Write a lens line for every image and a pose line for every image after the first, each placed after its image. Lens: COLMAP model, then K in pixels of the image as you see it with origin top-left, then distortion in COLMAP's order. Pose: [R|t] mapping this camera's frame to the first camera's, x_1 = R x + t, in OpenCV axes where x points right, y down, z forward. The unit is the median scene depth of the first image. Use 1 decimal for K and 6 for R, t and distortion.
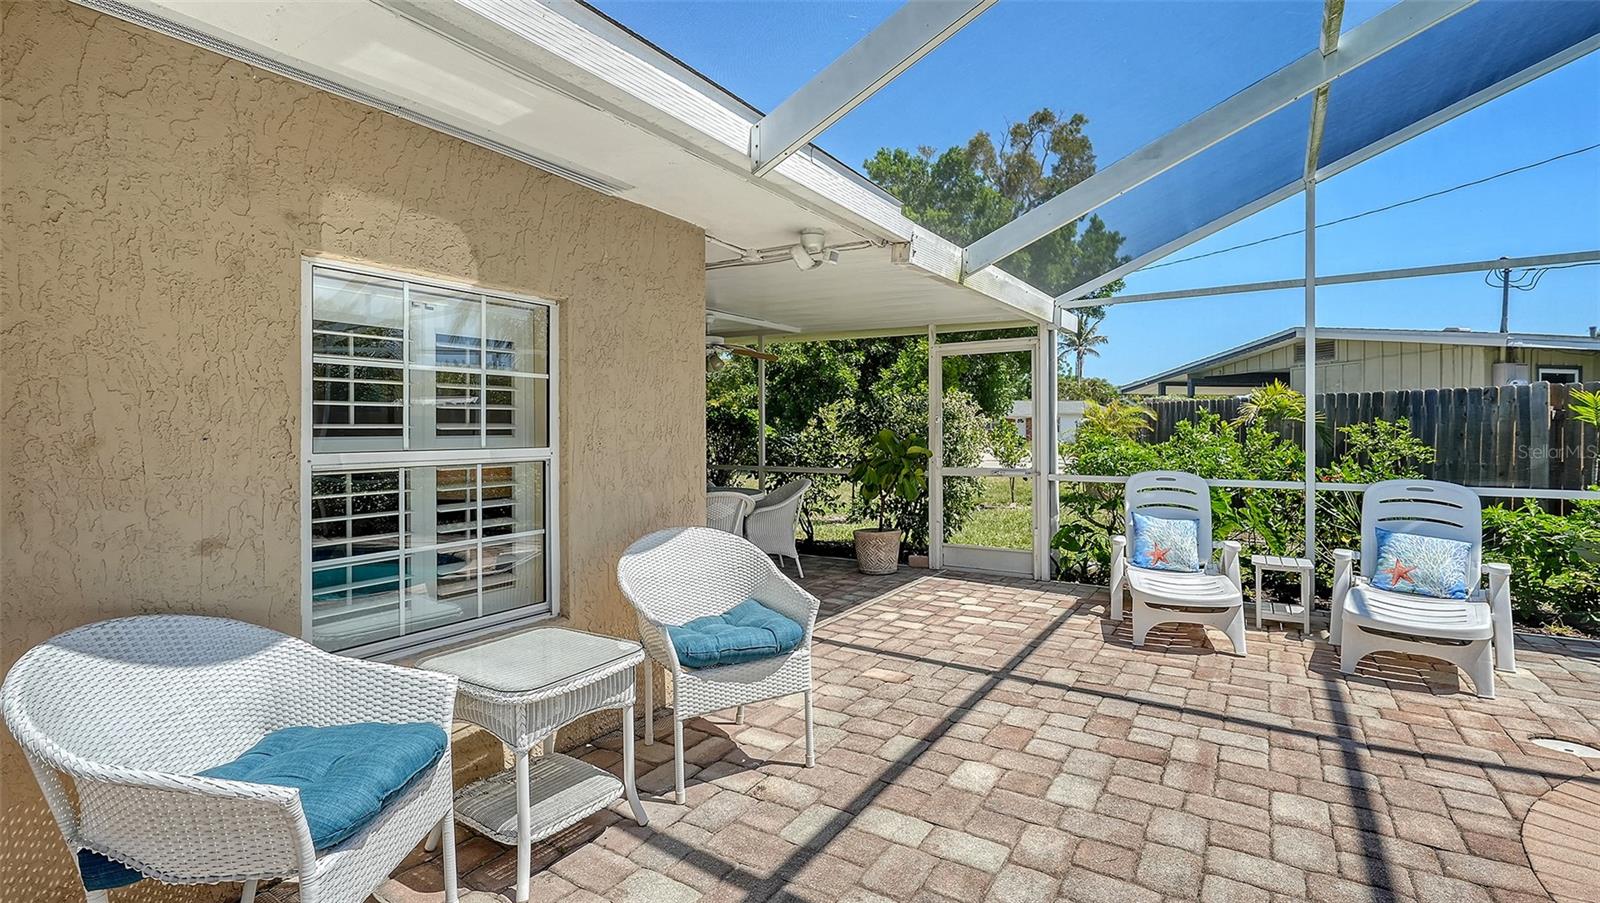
lens RADIAL K [[718.7, 0, 791.7], [0, 718.7, 421.0], [0, 0, 1]] dist [0.000046, -0.000262]
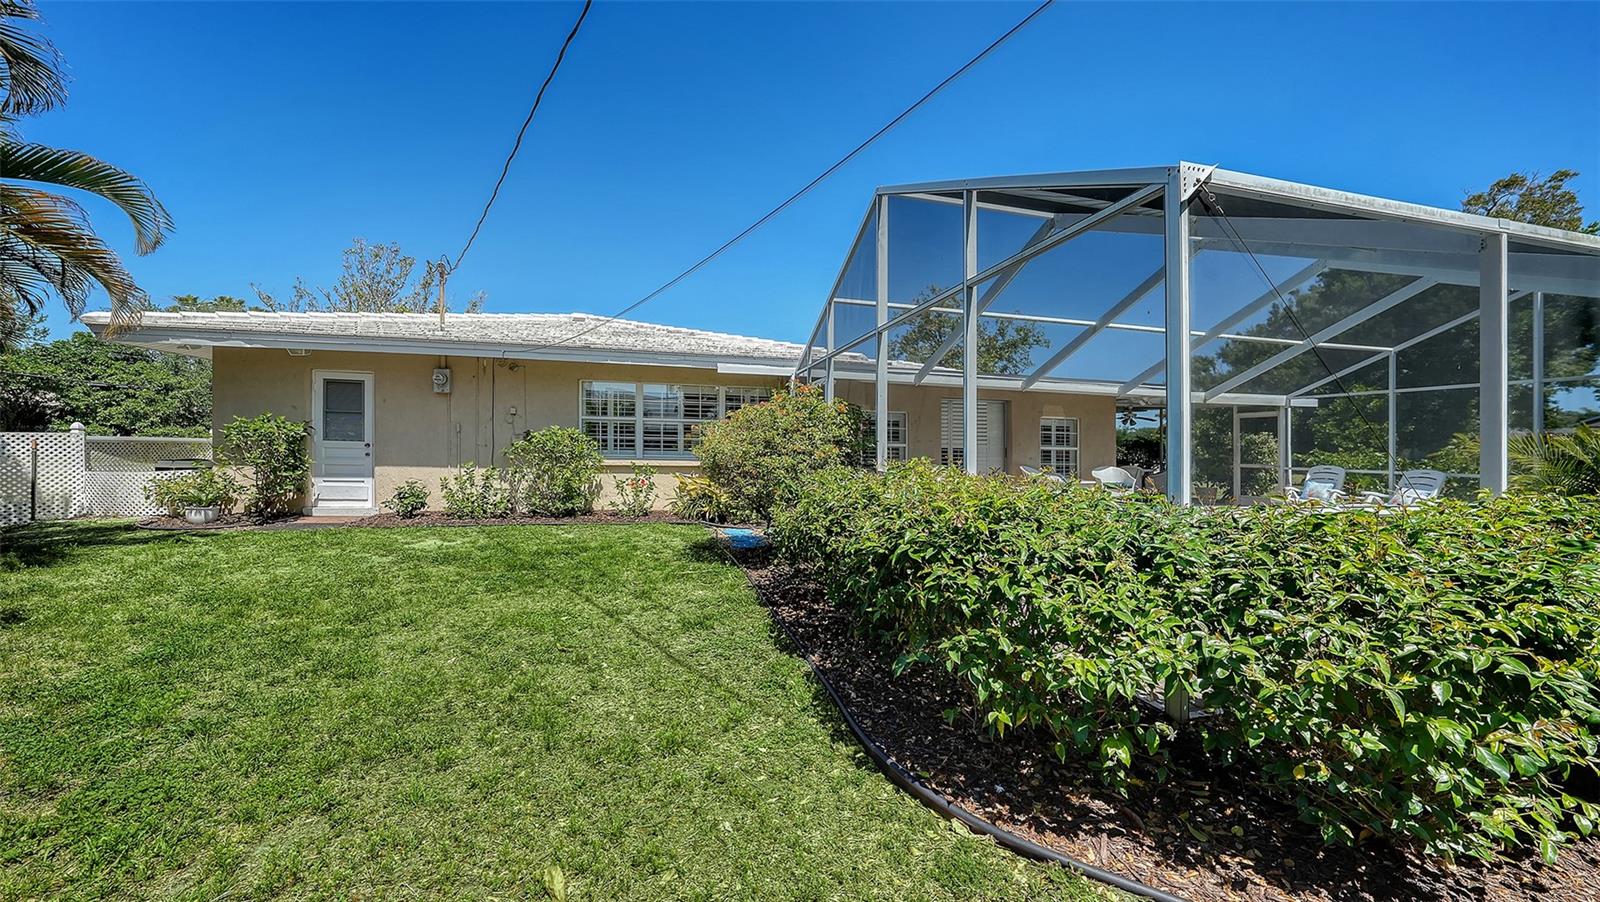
lens RADIAL K [[551.8, 0, 803.5], [0, 551.8, 441.2], [0, 0, 1]] dist [-0.017430, 0.000050]
pose [[0.740480, 0.013635, -0.671940, 0.373713], [-0.015097, 0.999879, 0.003653, 0.003325], [0.671908, 0.007439, 0.740597, -1.426027]]
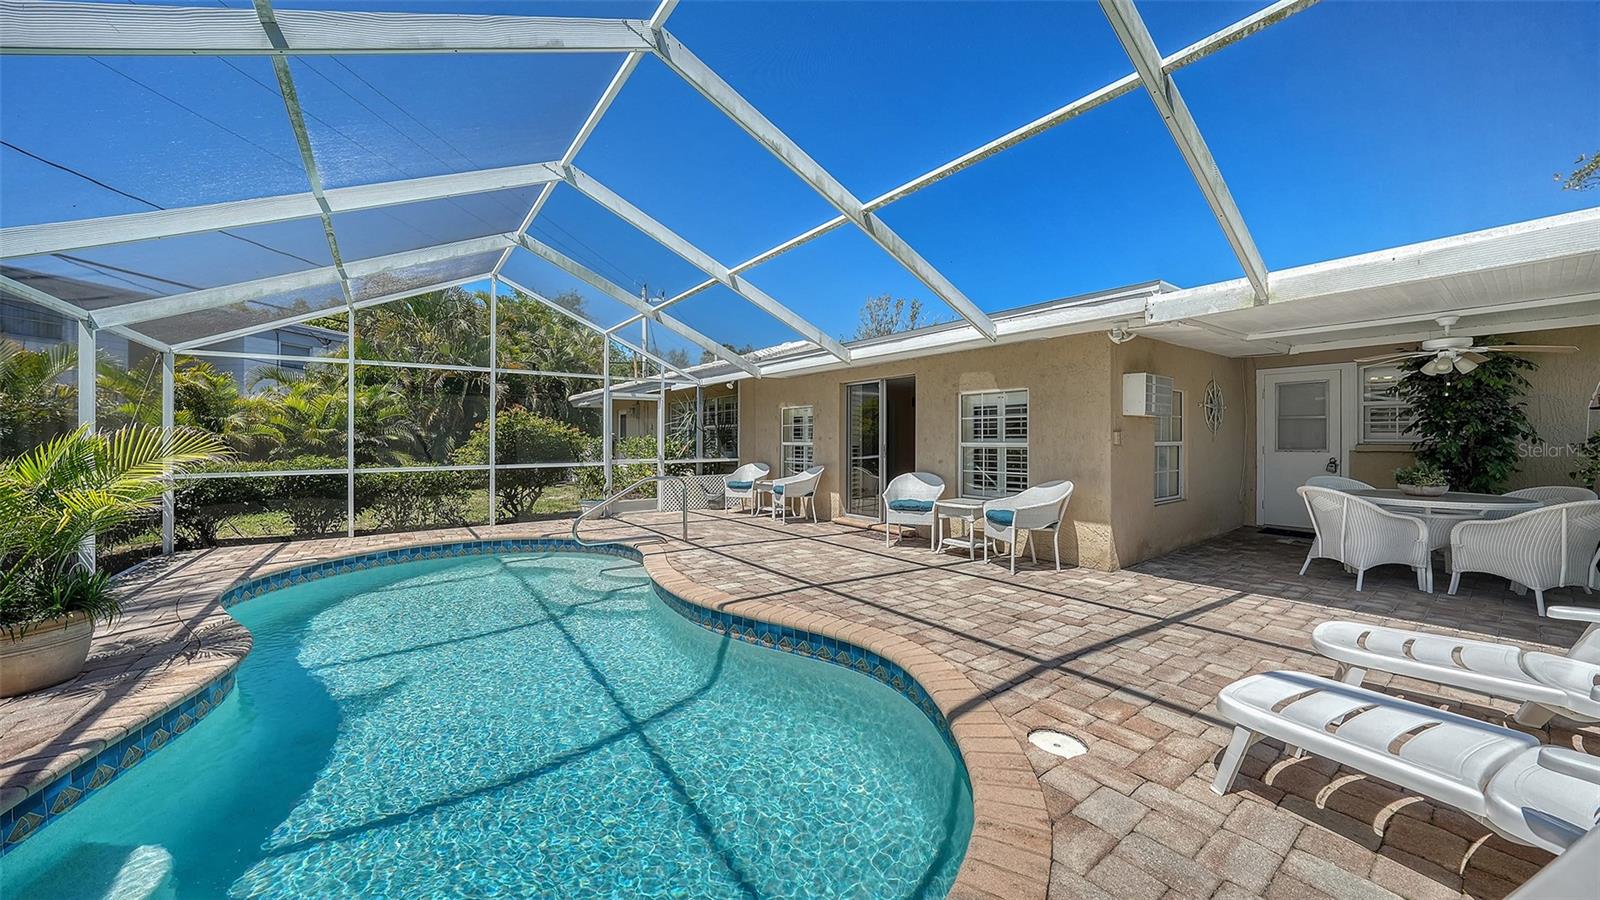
lens RADIAL K [[559.9, 0, 798.3], [0, 559.9, 442.3], [0, 0, 1]] dist [-0.015693, 0.000305]
pose [[-0.332305, 0.011475, -0.943102, 0.869817], [0.016565, 0.999843, 0.006329, 0.002950], [0.943027, -0.013519, -0.332443, 0.406542]]
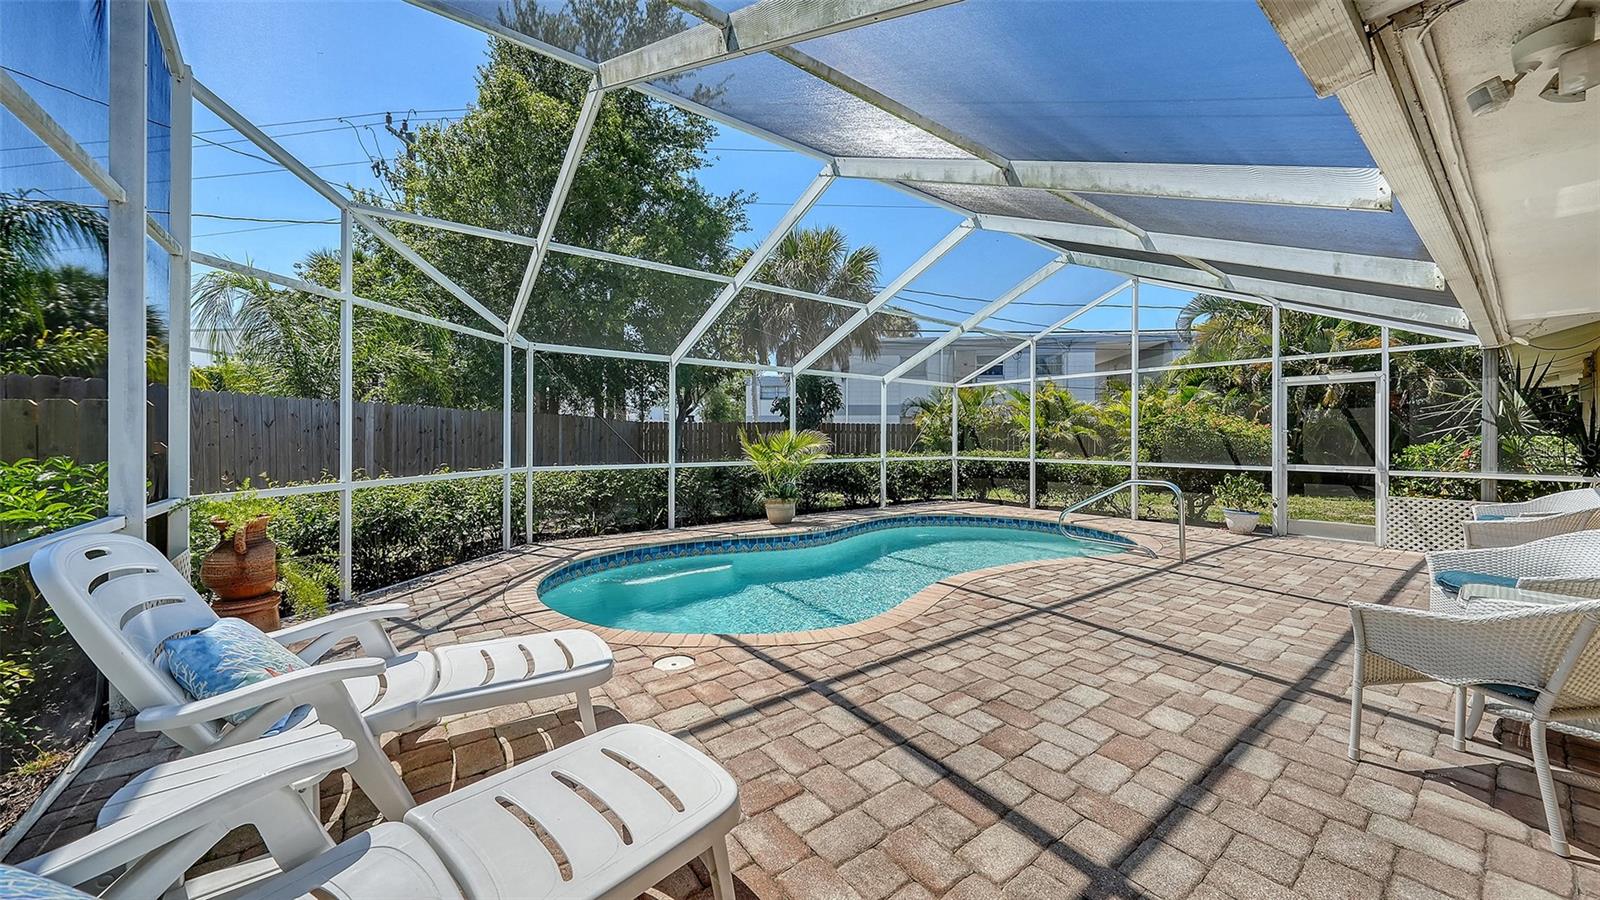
lens RADIAL K [[566.0, 0, 795.4], [0, 566.0, 442.8], [0, 0, 1]] dist [0.001166, 0.000095]
pose [[-0.943711, -0.001685, 0.330766, 0.219621], [-0.003127, 0.999988, -0.003828, 0.013511], [-0.330756, -0.004647, -0.943705, 0.869780]]
